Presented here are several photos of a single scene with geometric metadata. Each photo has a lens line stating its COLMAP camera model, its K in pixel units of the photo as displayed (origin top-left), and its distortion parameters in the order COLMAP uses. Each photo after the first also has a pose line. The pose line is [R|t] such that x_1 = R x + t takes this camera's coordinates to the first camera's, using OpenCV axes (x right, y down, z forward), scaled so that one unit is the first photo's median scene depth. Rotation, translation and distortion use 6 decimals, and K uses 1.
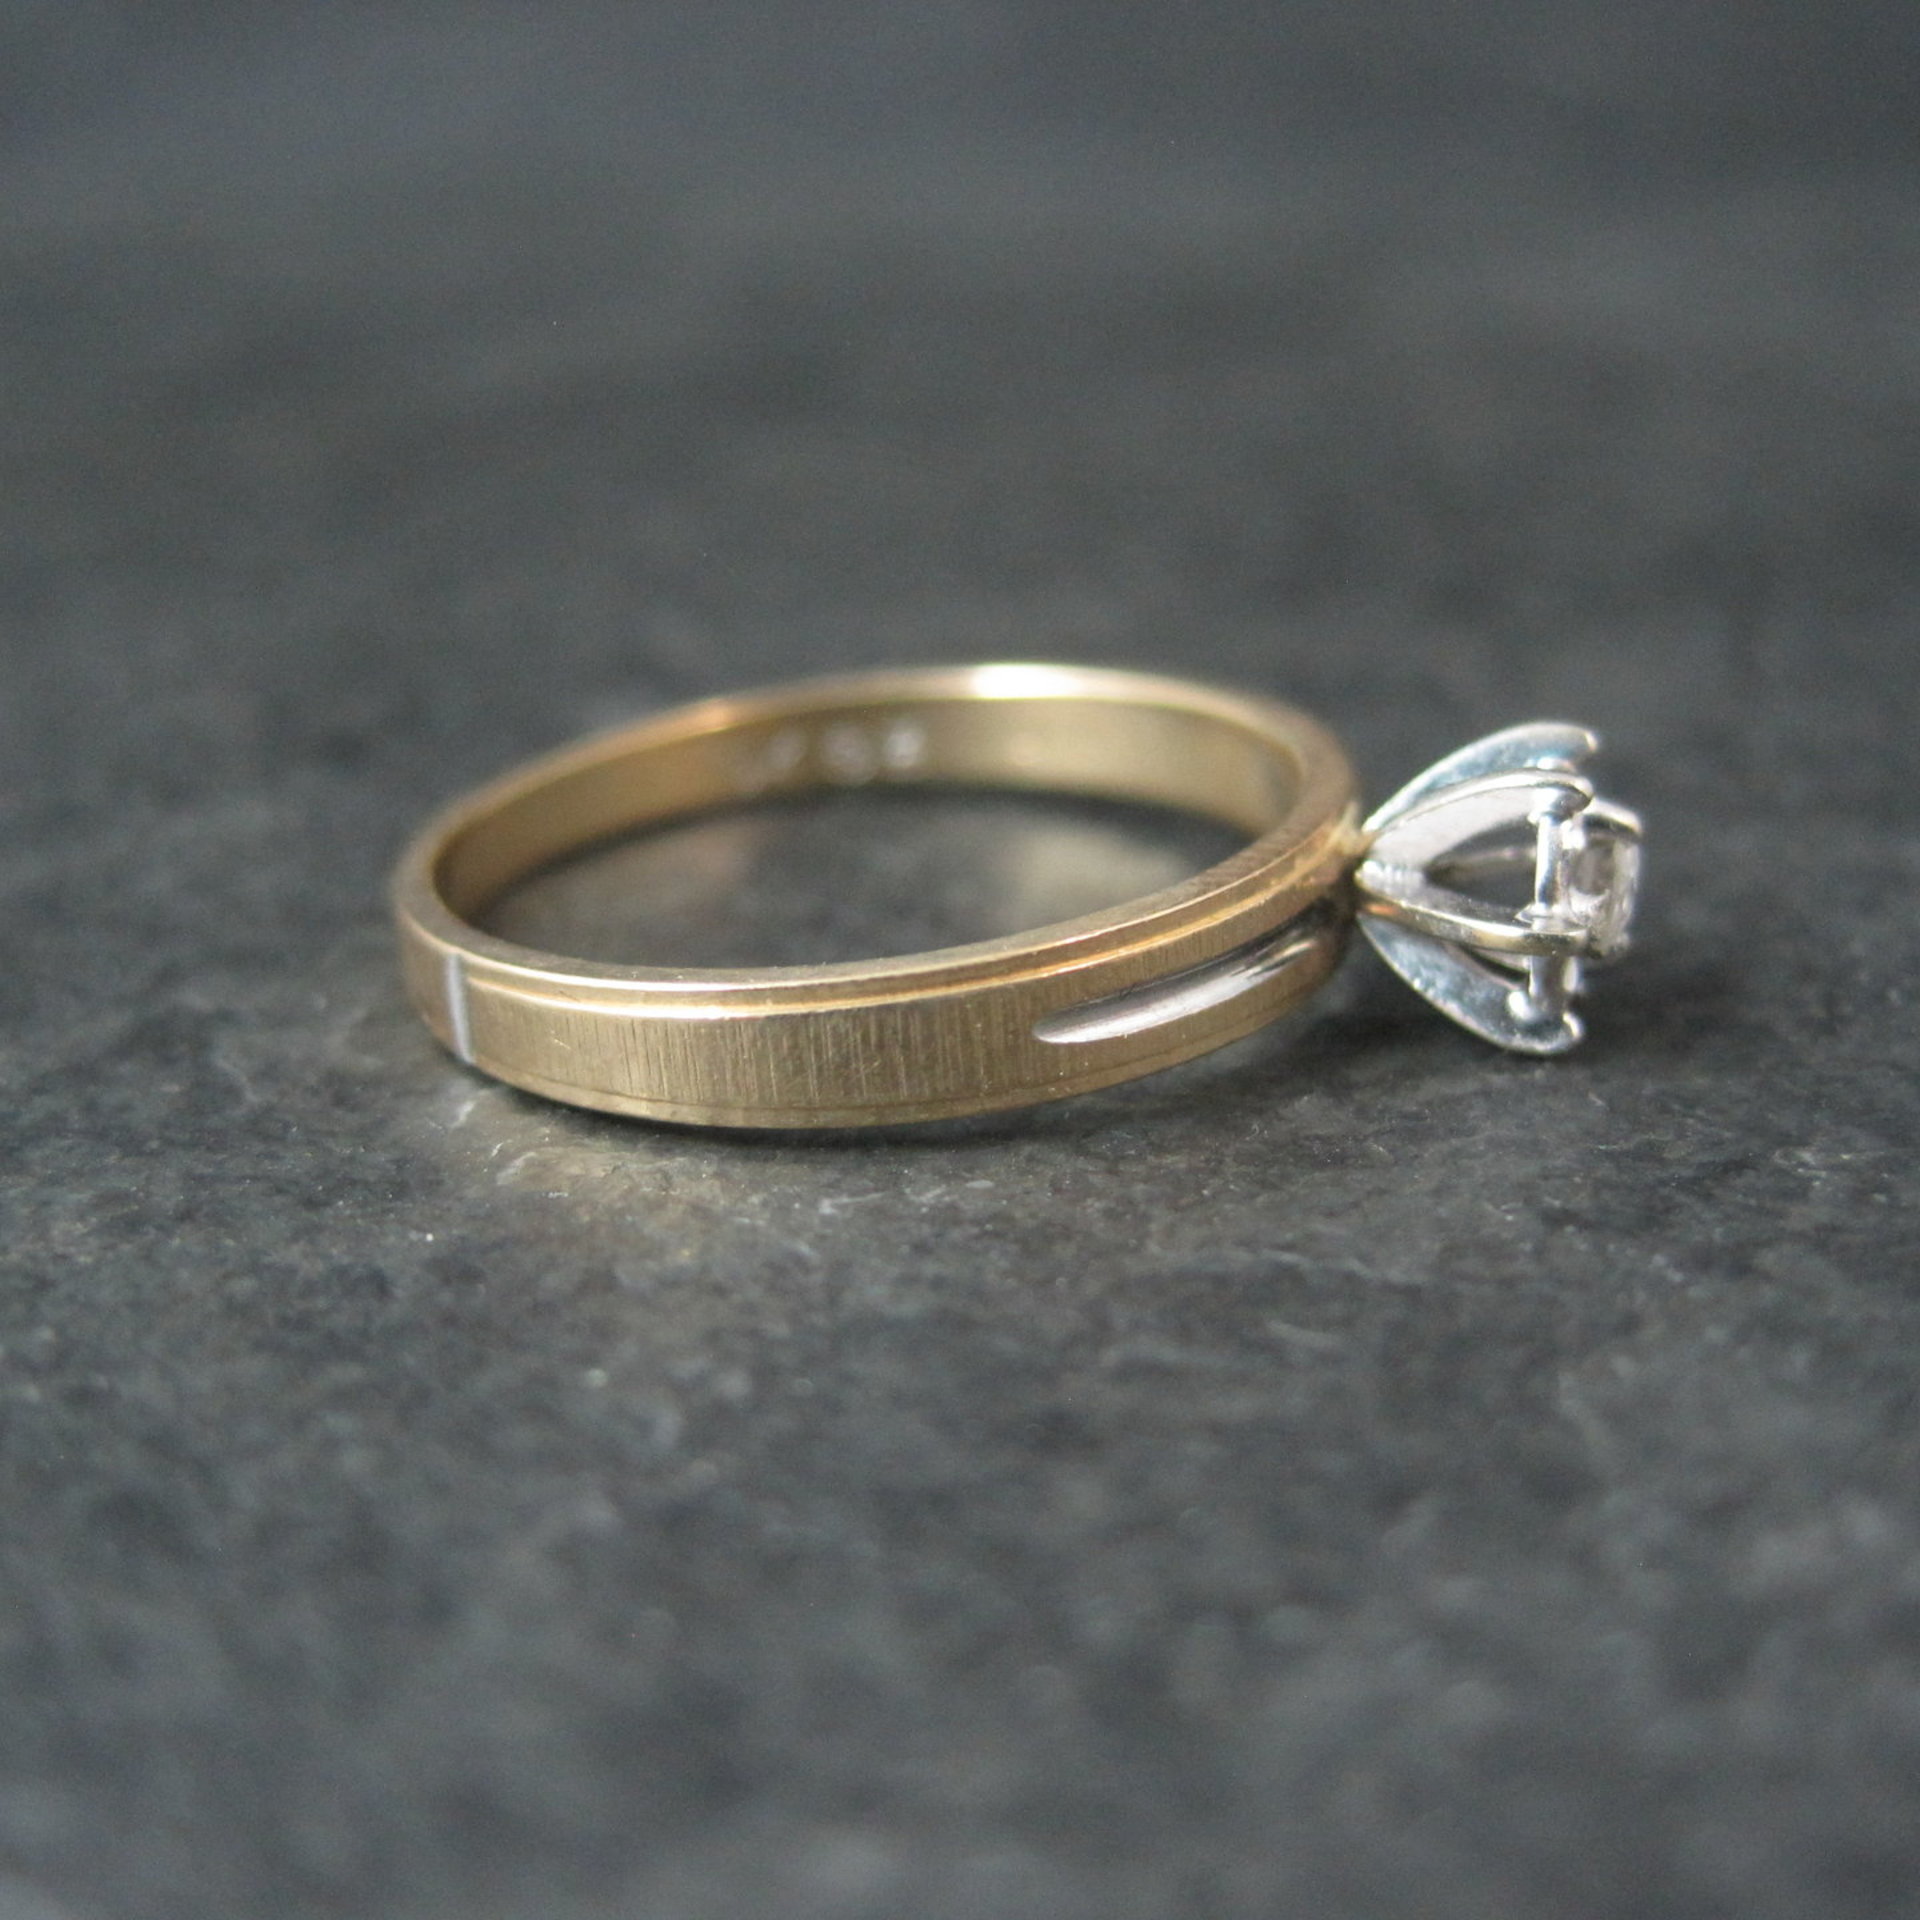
lens RADIAL K [[2746.7, 0, 964.4], [0, 2746.7, 970.1], [0, 0, 1]] dist [-0.166063, 0.000000]
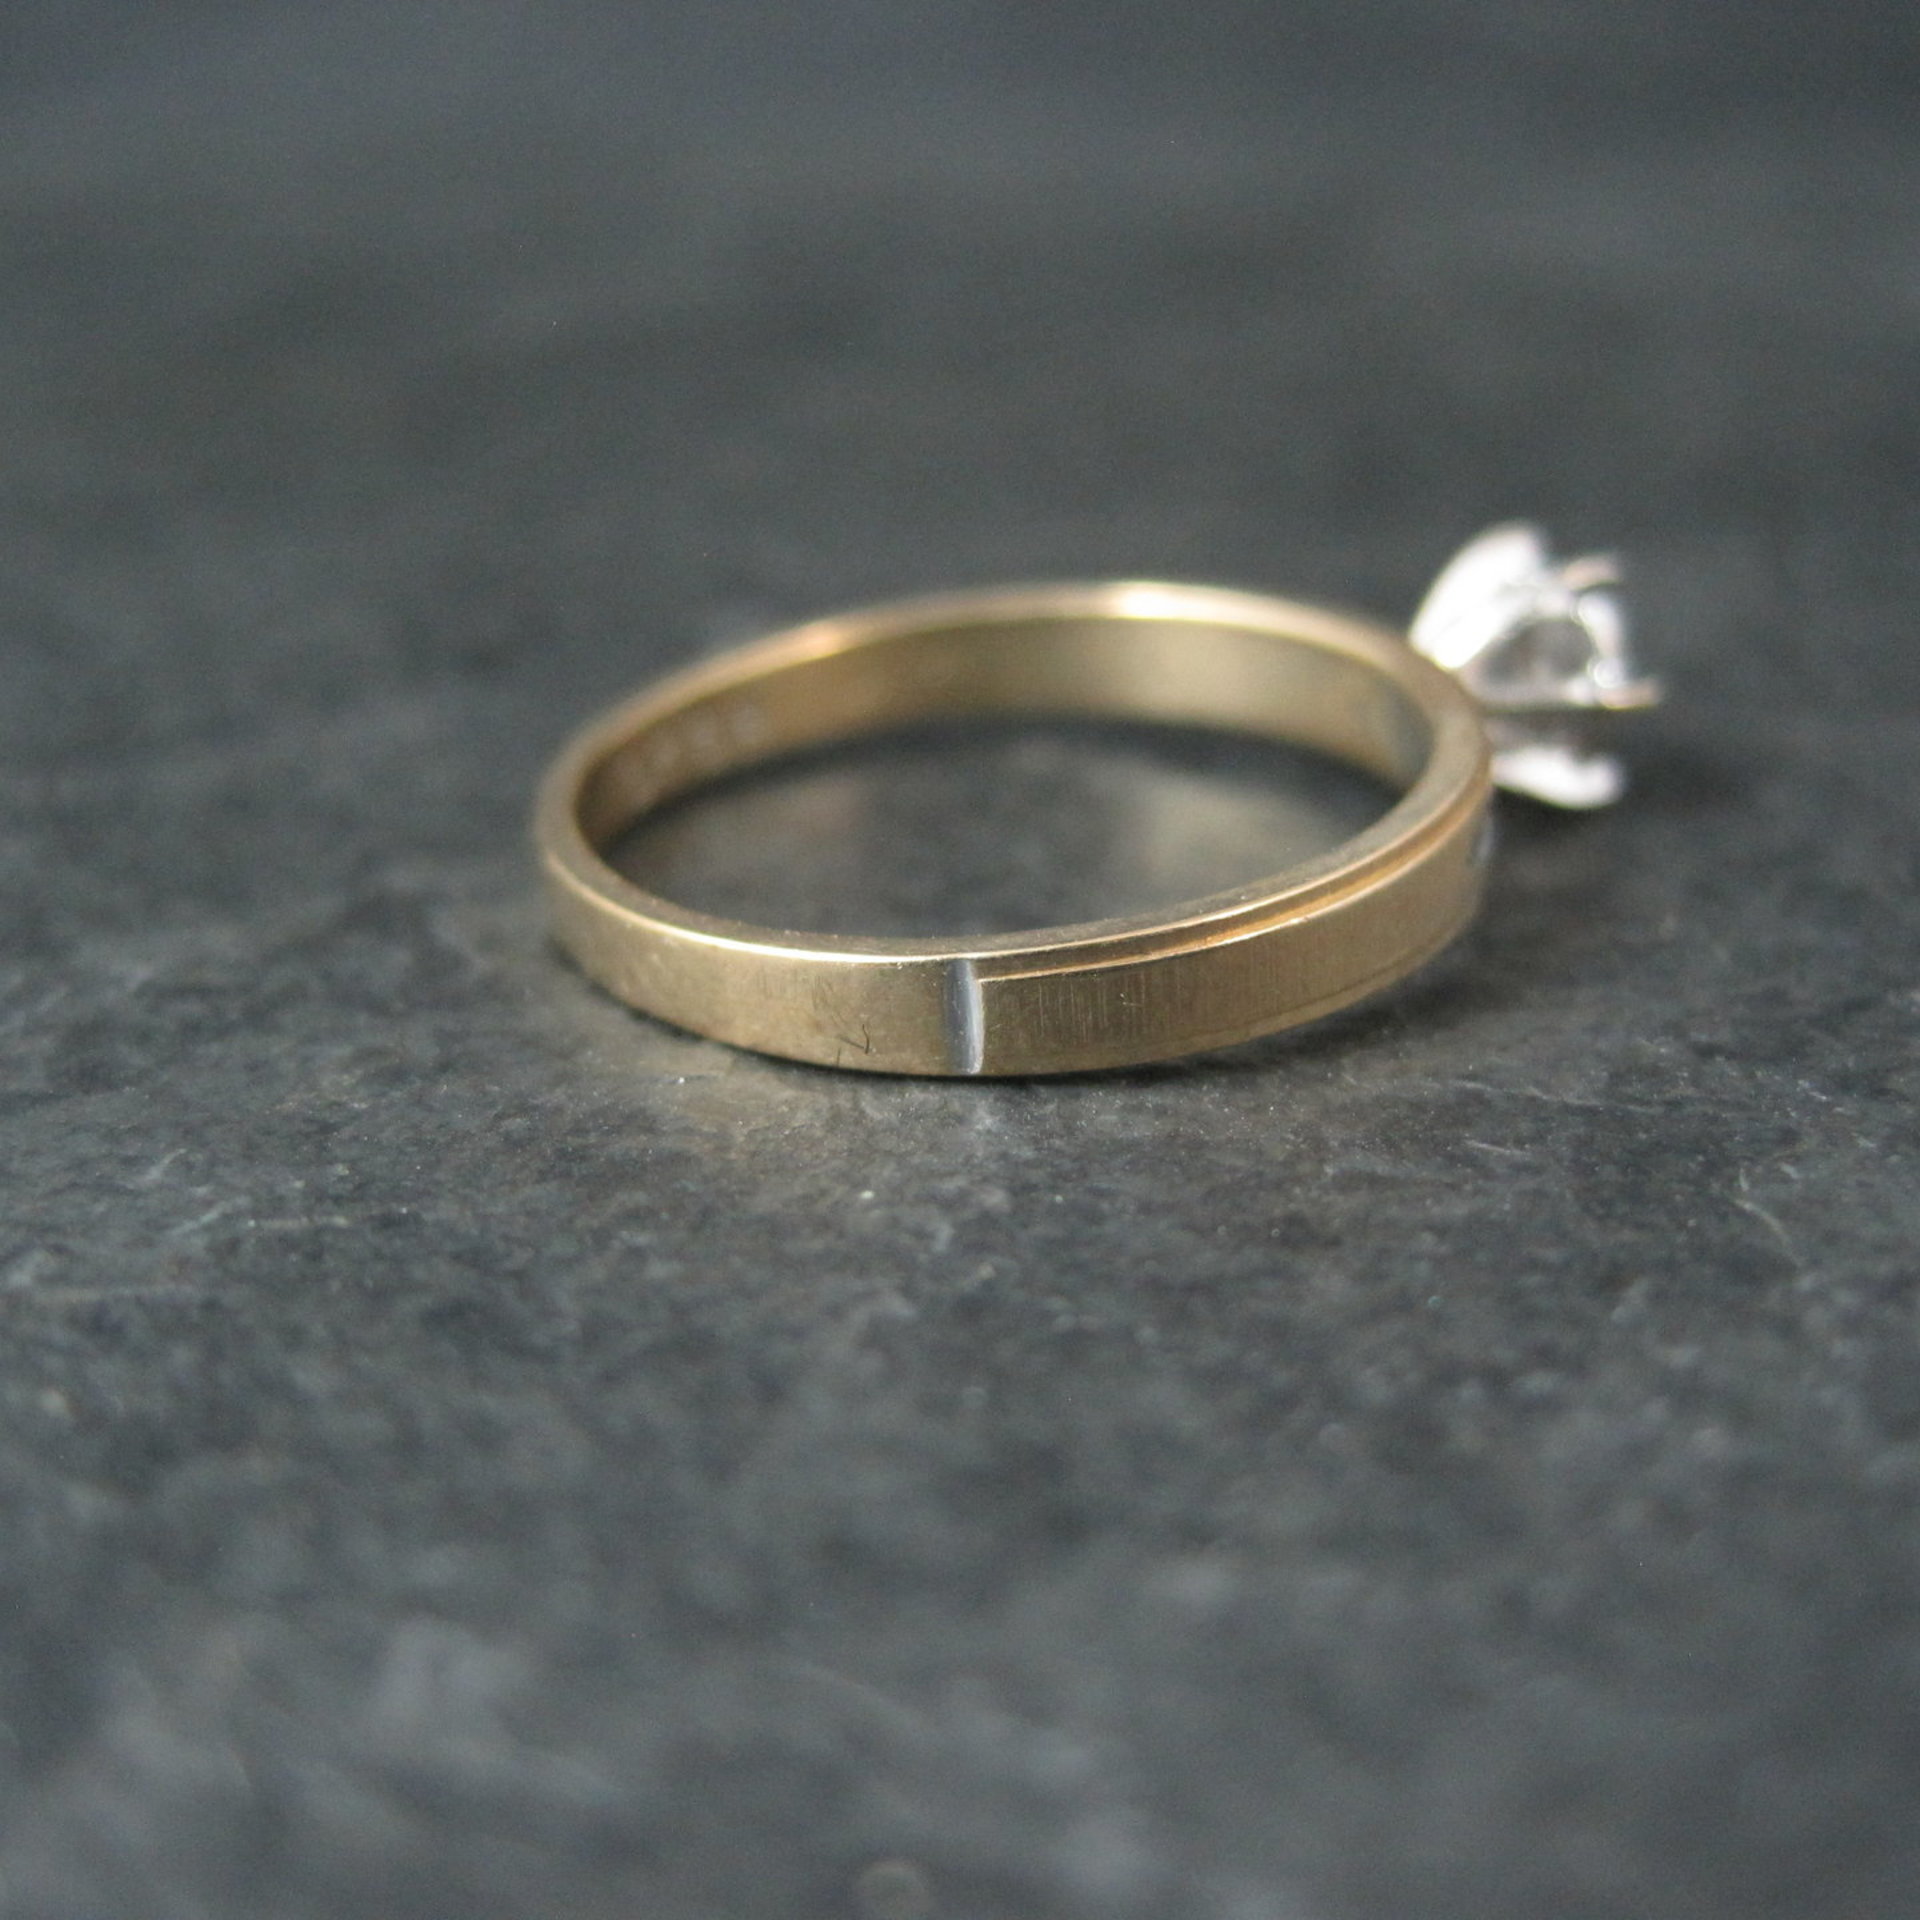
lens RADIAL K [[2746.7, 0, 956.1], [0, 2746.7, 955.2], [0, 0, 1]] dist [-0.166063, 0.000000]
pose [[0.999437, -0.012136, 0.031275, -0.124602], [0.011967, 0.999913, 0.005588, 0.045046], [-0.031340, -0.005210, 0.999495, -0.089319]]
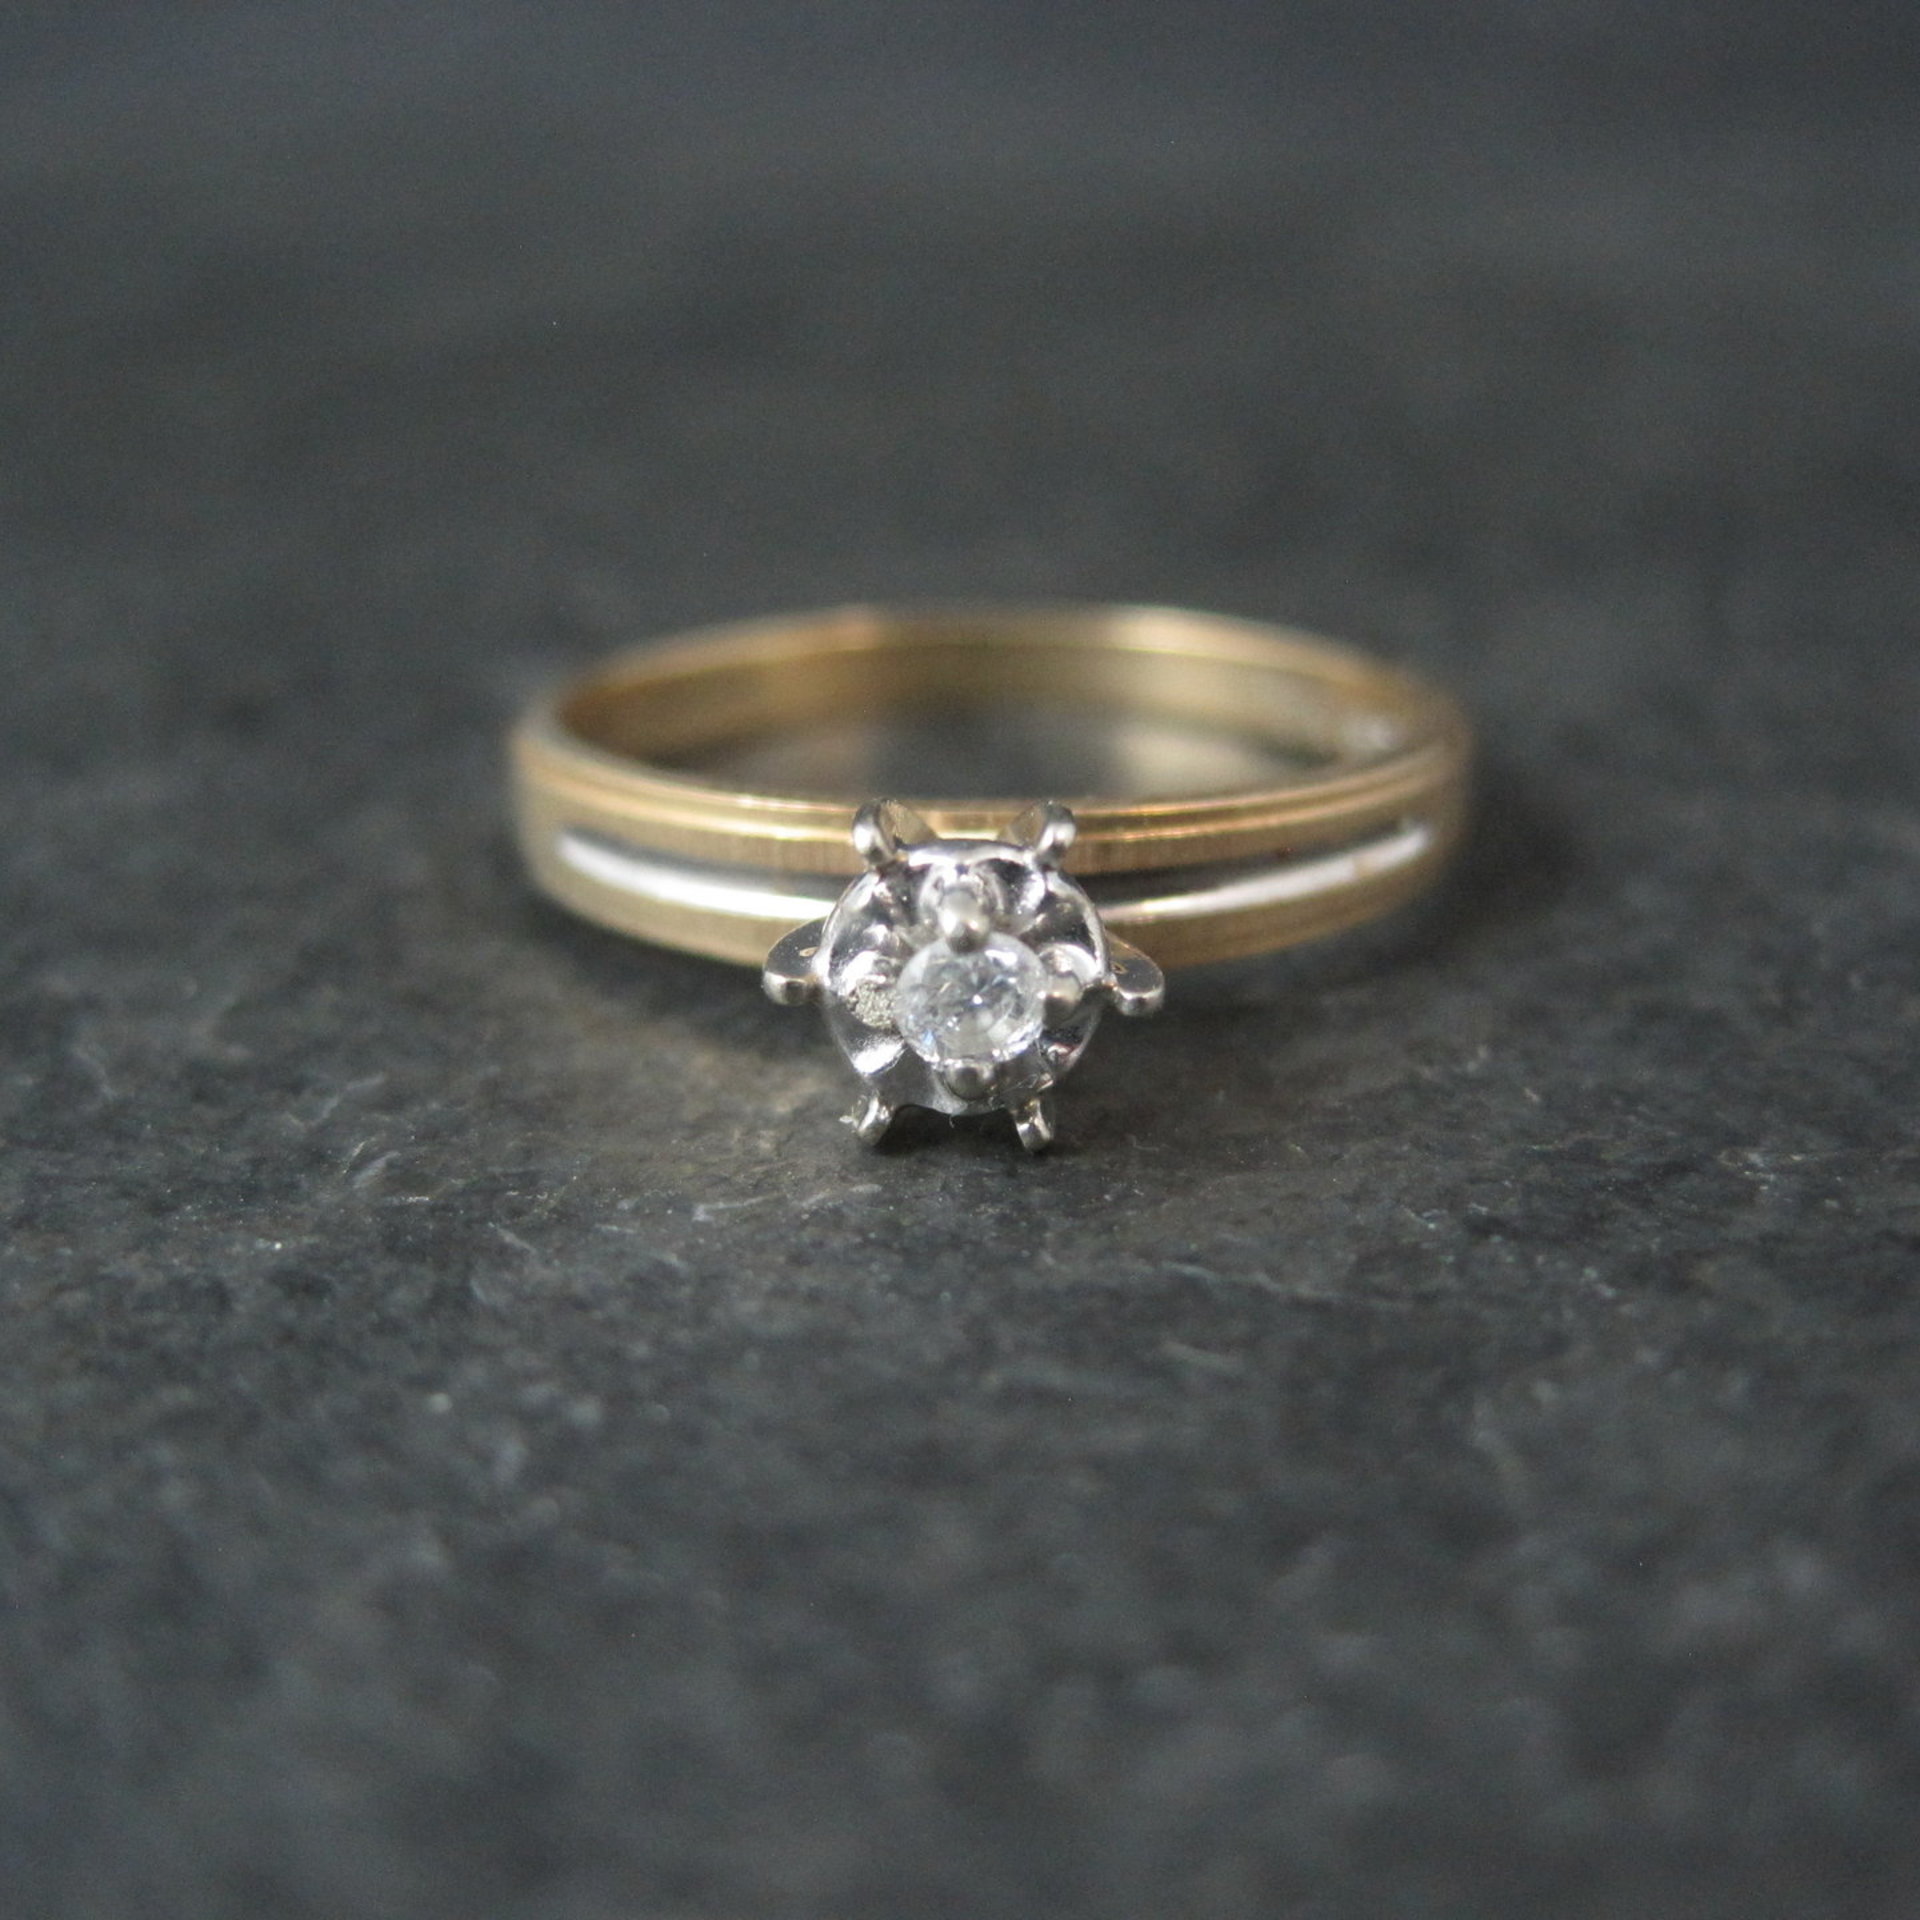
lens RADIAL K [[2746.7, 0, 961.8], [0, 2746.7, 960.9], [0, 0, 1]] dist [-0.166063, 0.000000]
pose [[0.999993, -0.000201, -0.003660, 0.044397], [0.000262, 0.999860, 0.016737, -0.016376], [0.003656, -0.016738, 0.999853, 0.068881]]
